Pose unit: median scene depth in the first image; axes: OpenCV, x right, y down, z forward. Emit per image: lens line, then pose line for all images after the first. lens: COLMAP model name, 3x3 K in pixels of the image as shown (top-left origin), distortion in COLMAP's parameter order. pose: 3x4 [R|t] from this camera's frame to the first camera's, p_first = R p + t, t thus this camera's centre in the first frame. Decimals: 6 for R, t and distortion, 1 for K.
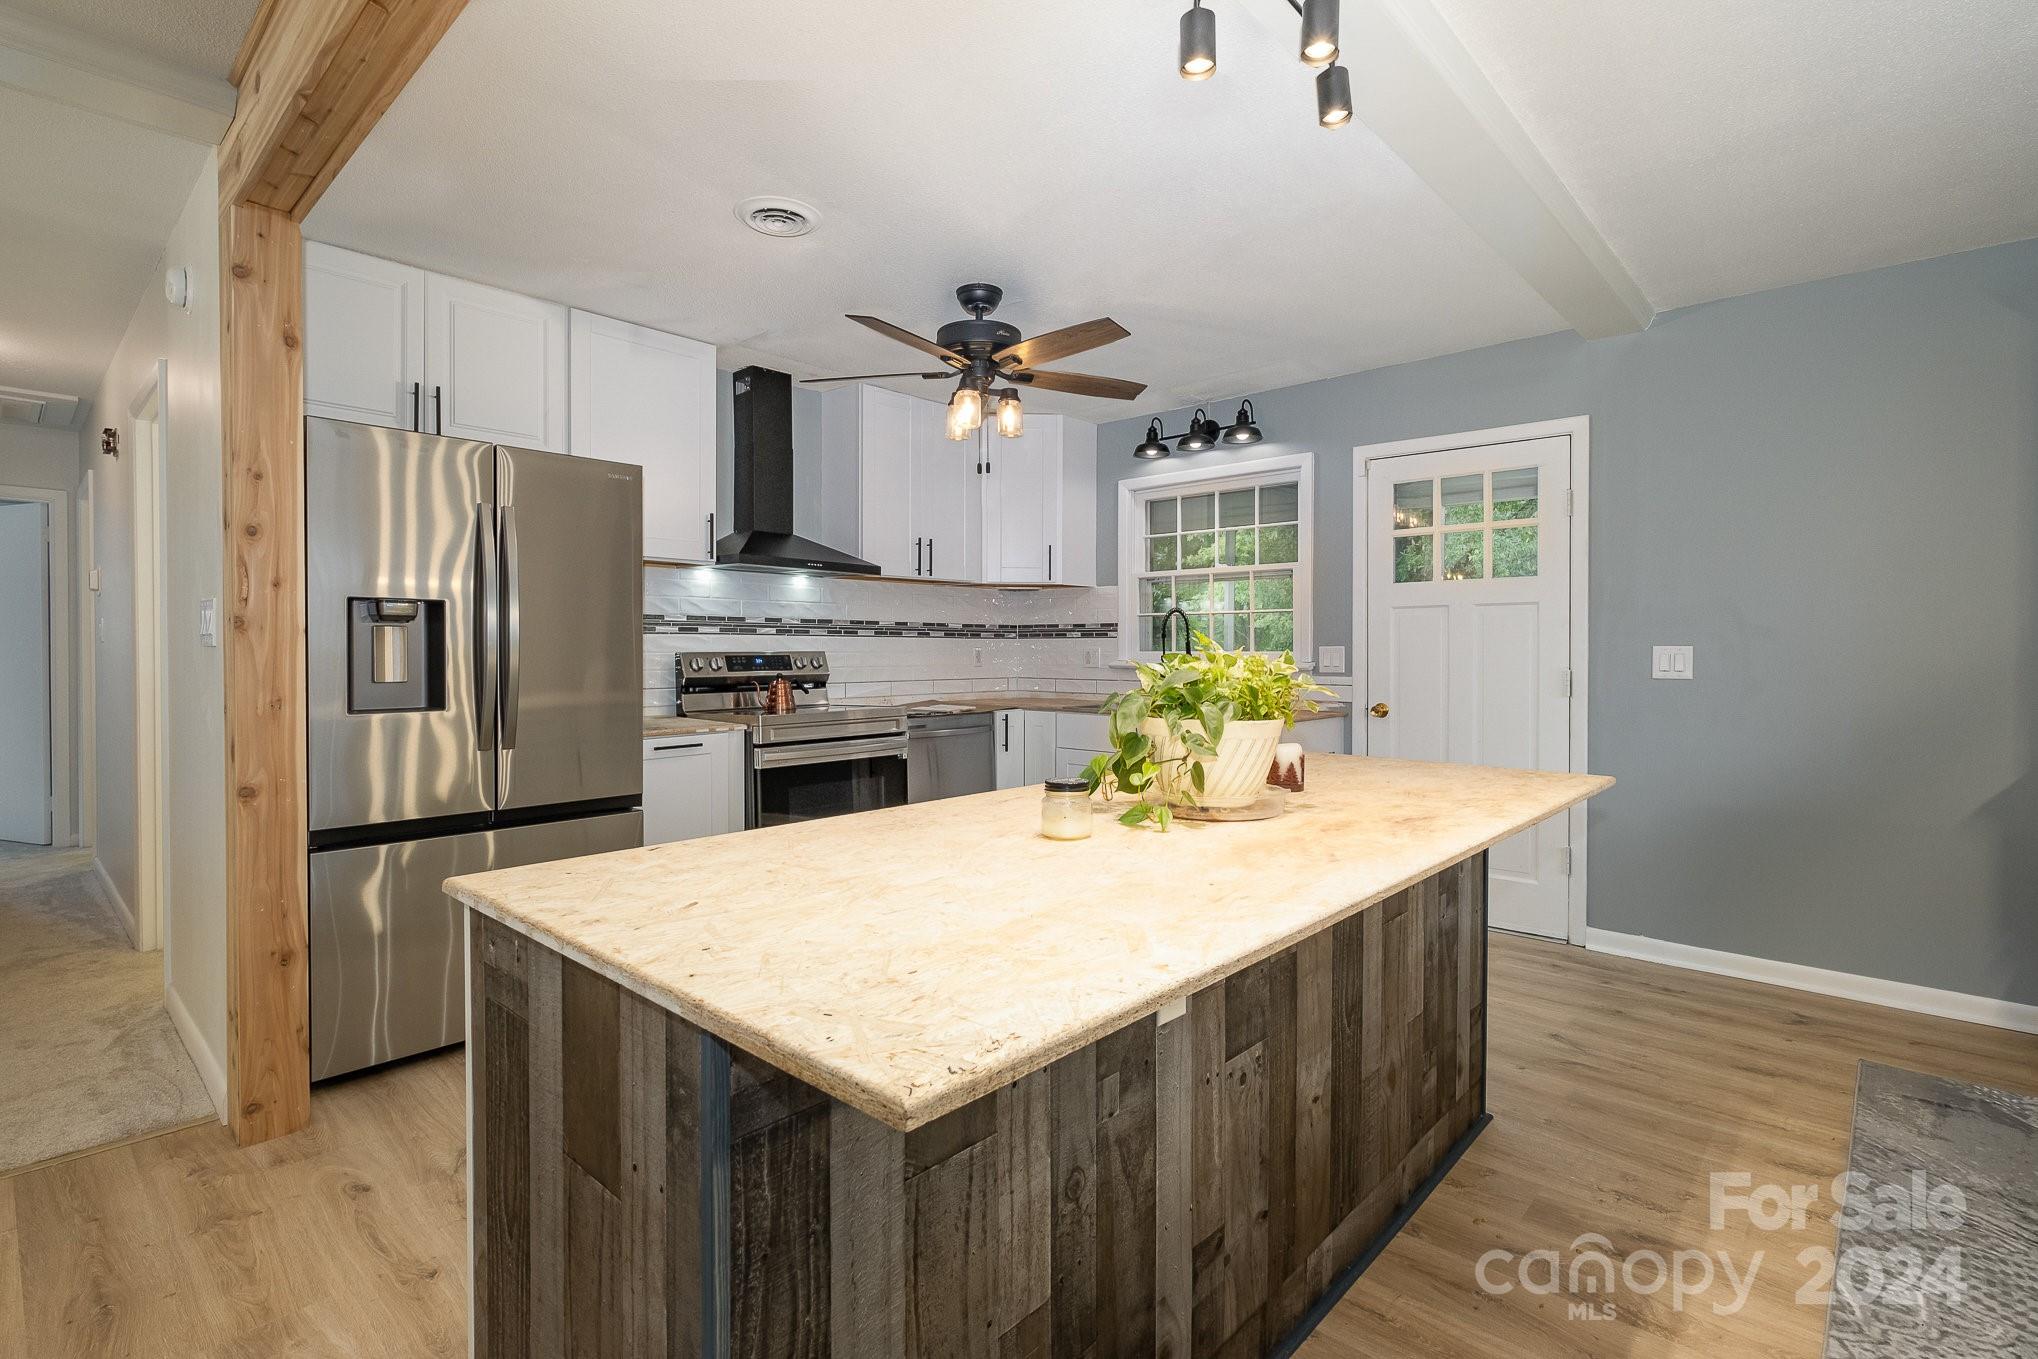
lens RADIAL K [[960.6, 0, 1019.1], [0, 960.6, 669.2], [0, 0, 1]] dist [-0.000896, -0.000756]
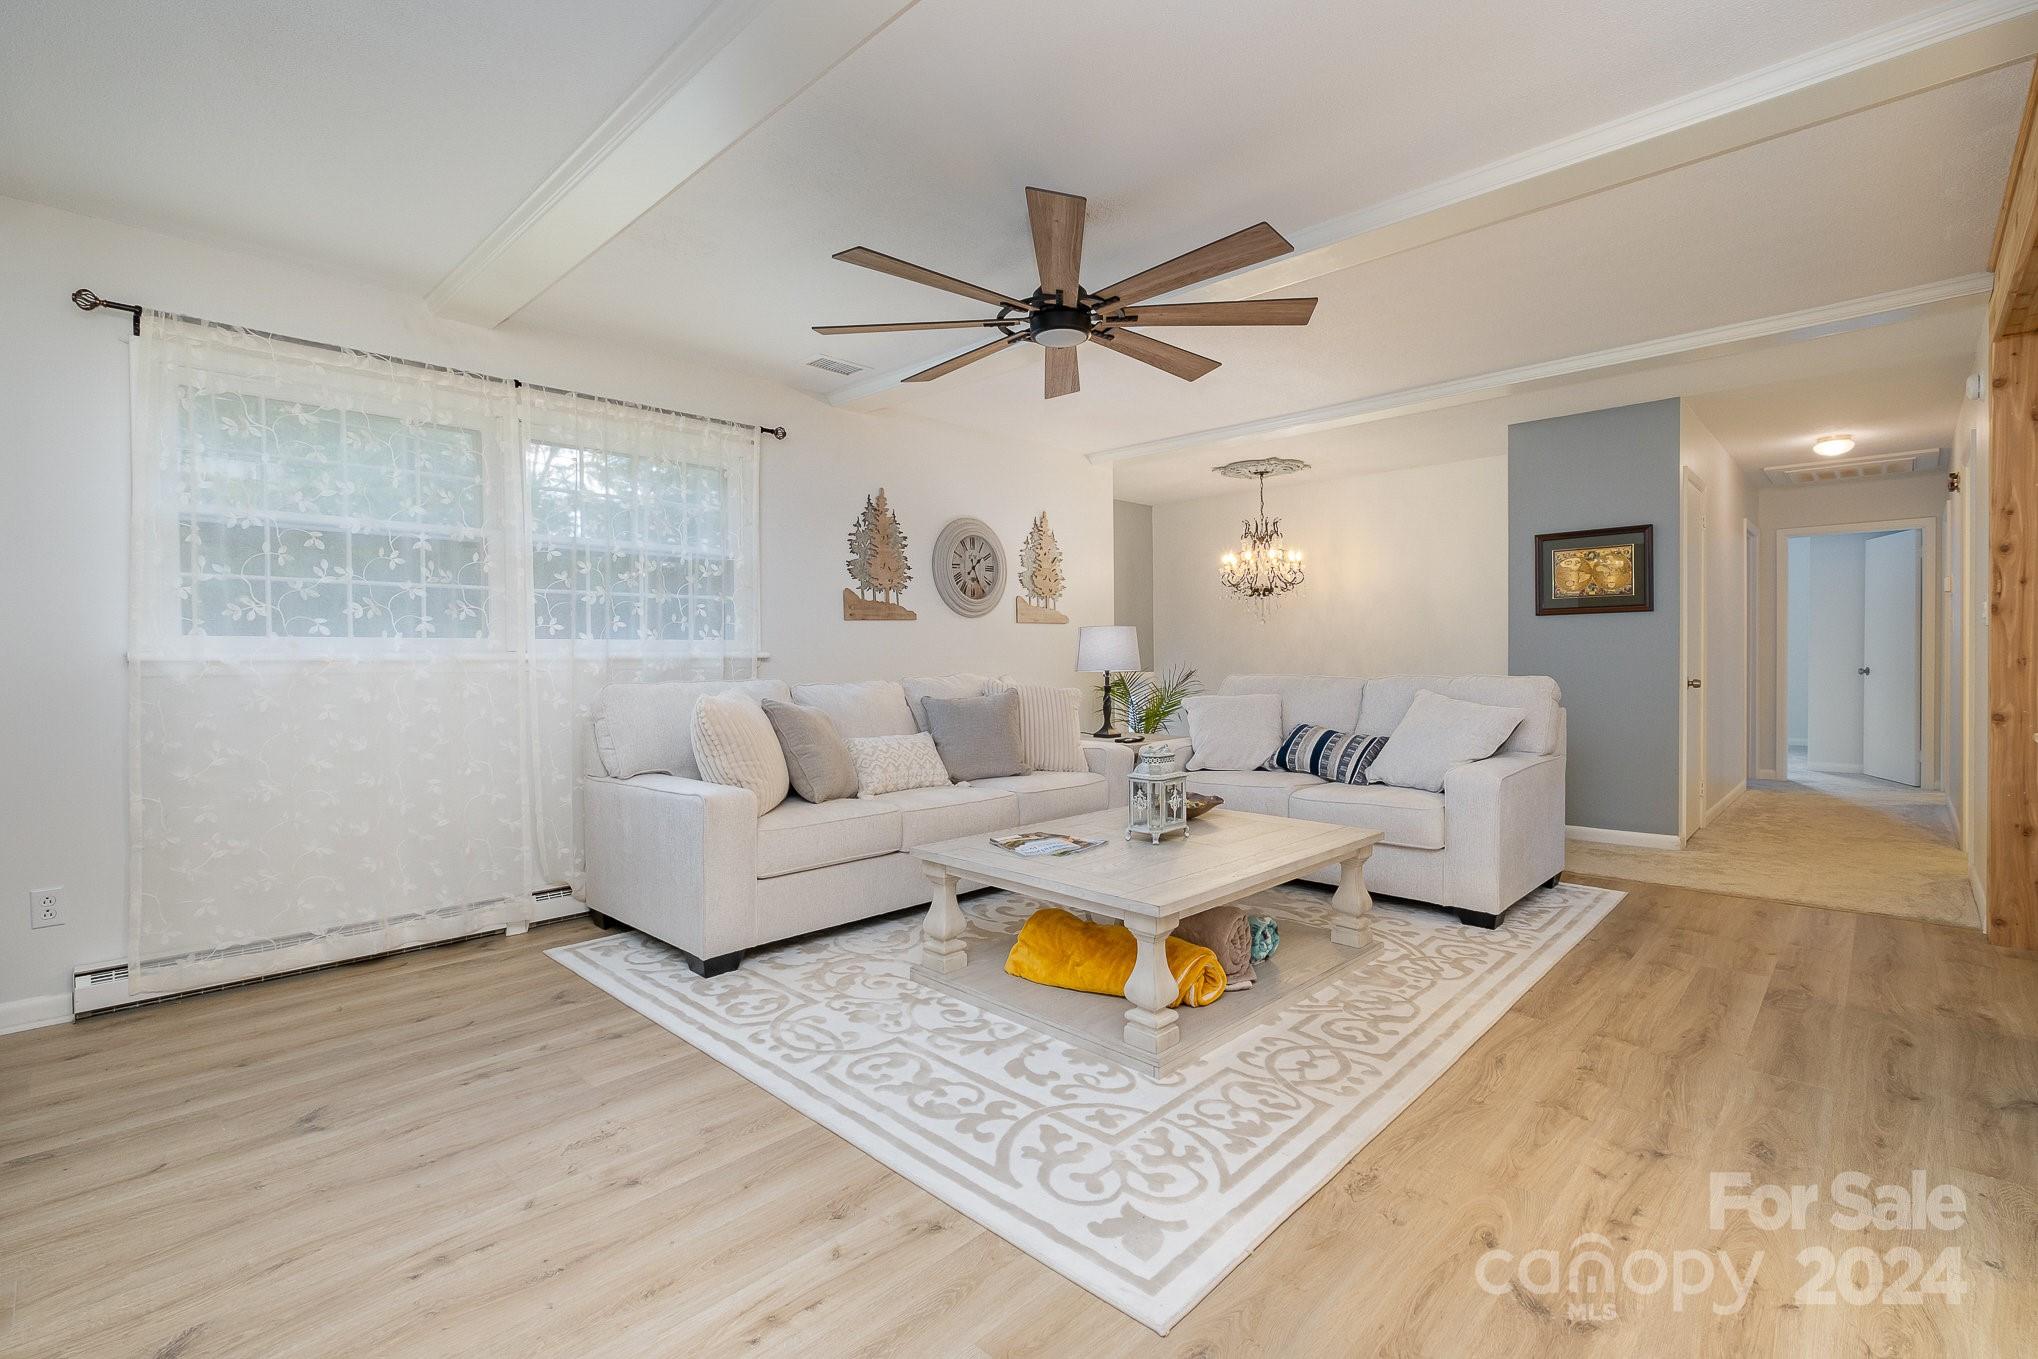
lens RADIAL K [[910.5, 0, 1002.5], [0, 910.5, 666.0], [0, 0, 1]] dist [0.001623, 0.000055]
pose [[-0.033780, 0.008053, -0.999397, 0.374668], [-0.007459, 0.999938, 0.008310, 0.023058], [0.999401, 0.007735, -0.033718, -0.290608]]
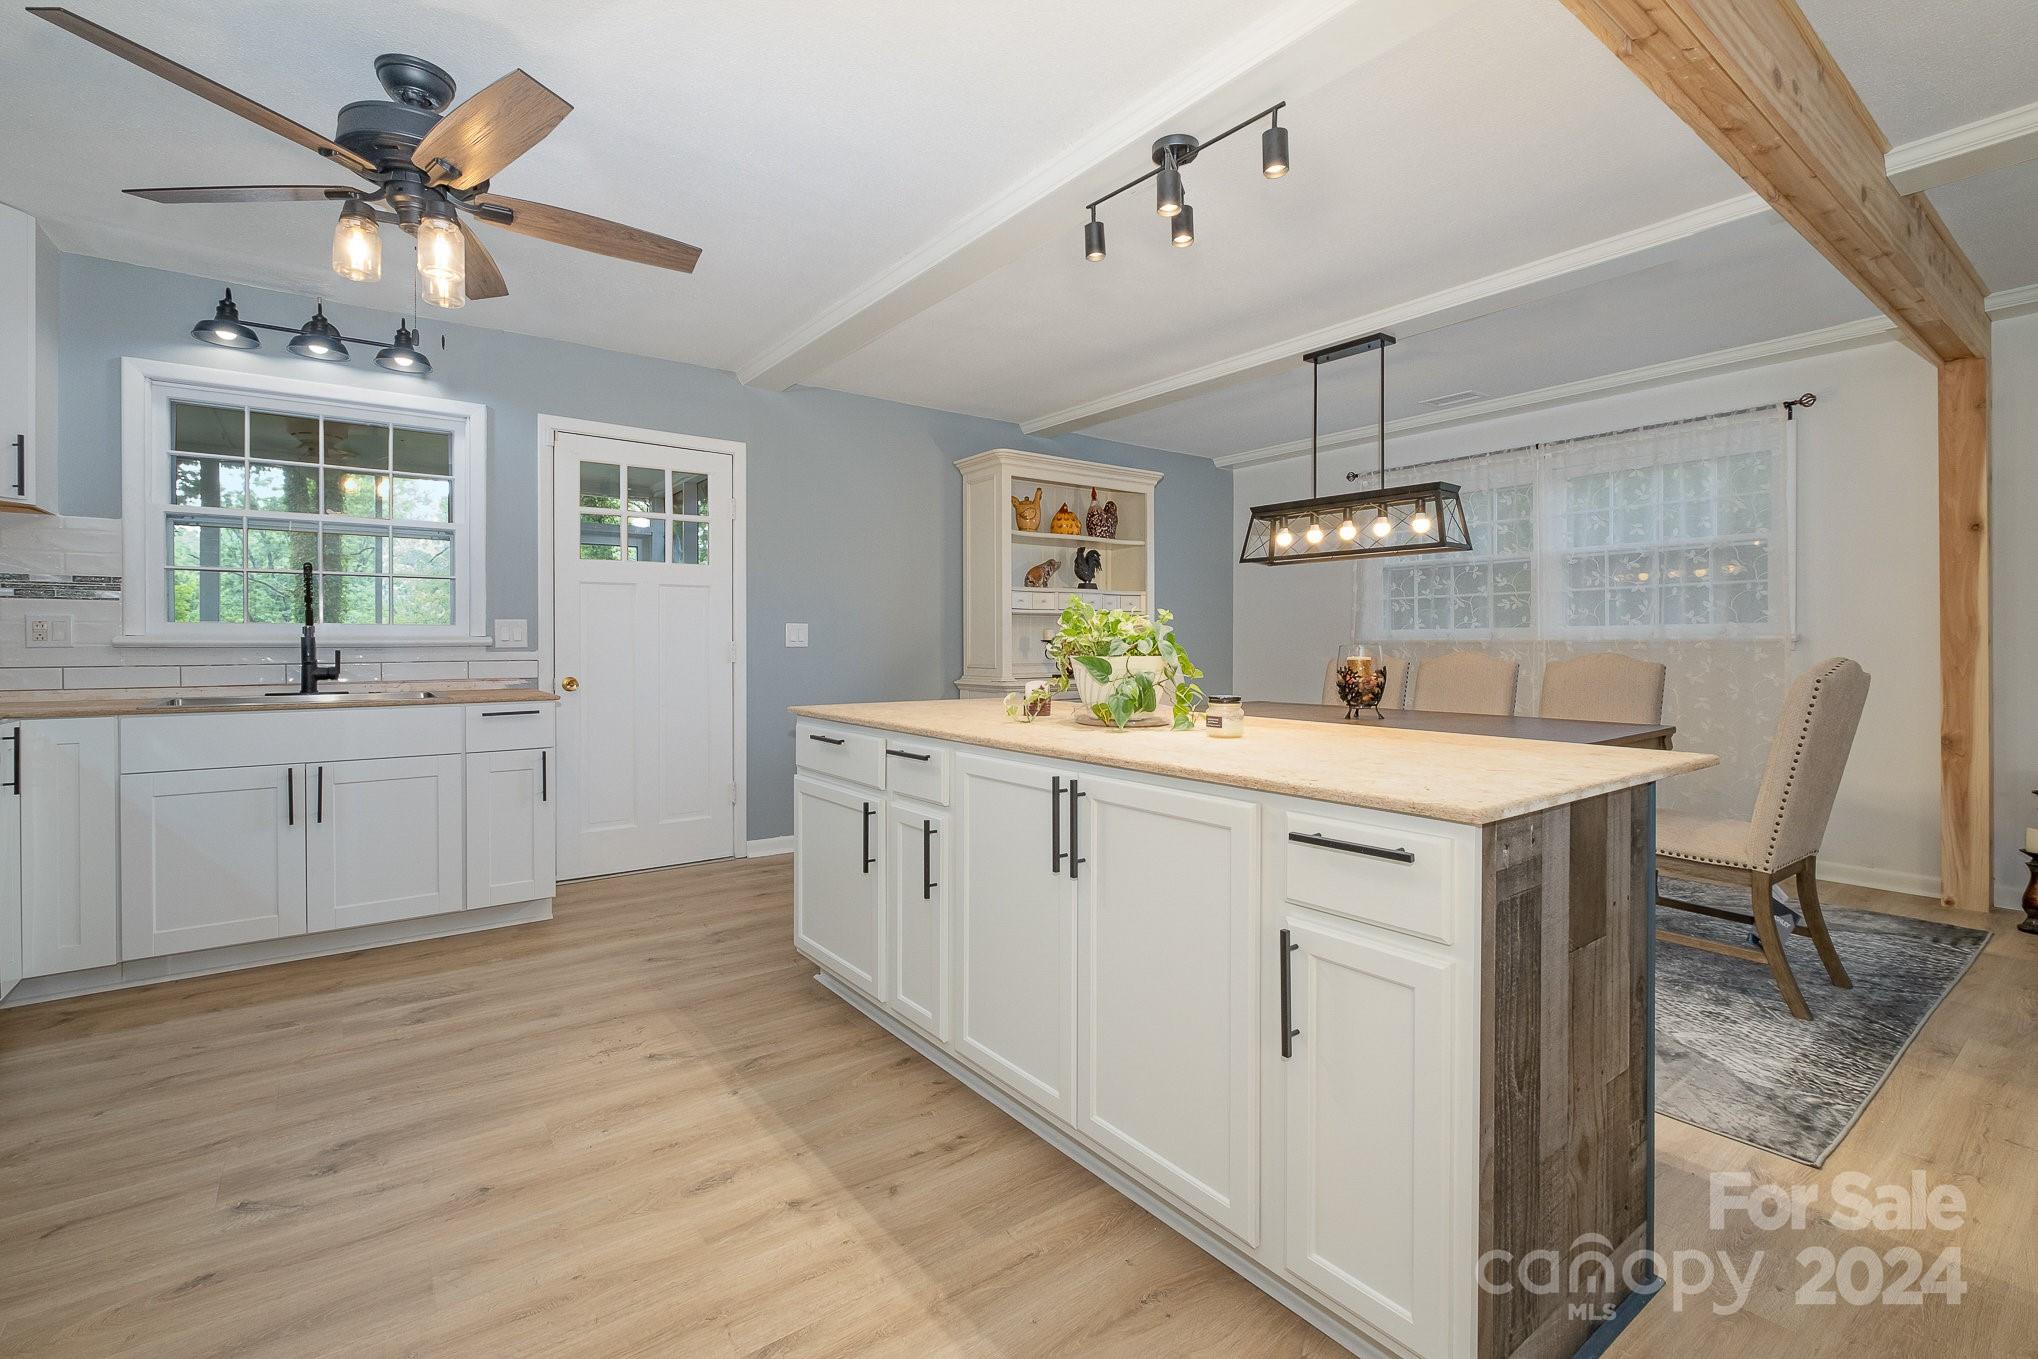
lens RADIAL K [[901.7, 0, 1000.3], [0, 901.7, 637.6], [0, 0, 1]] dist [-0.000978, 0.000027]
pose [[0.190911, 0.002709, 0.981604, -0.456539], [0.021053, 0.999755, -0.006854, 0.010500], [-0.981382, 0.021975, 0.190807, 0.378275]]
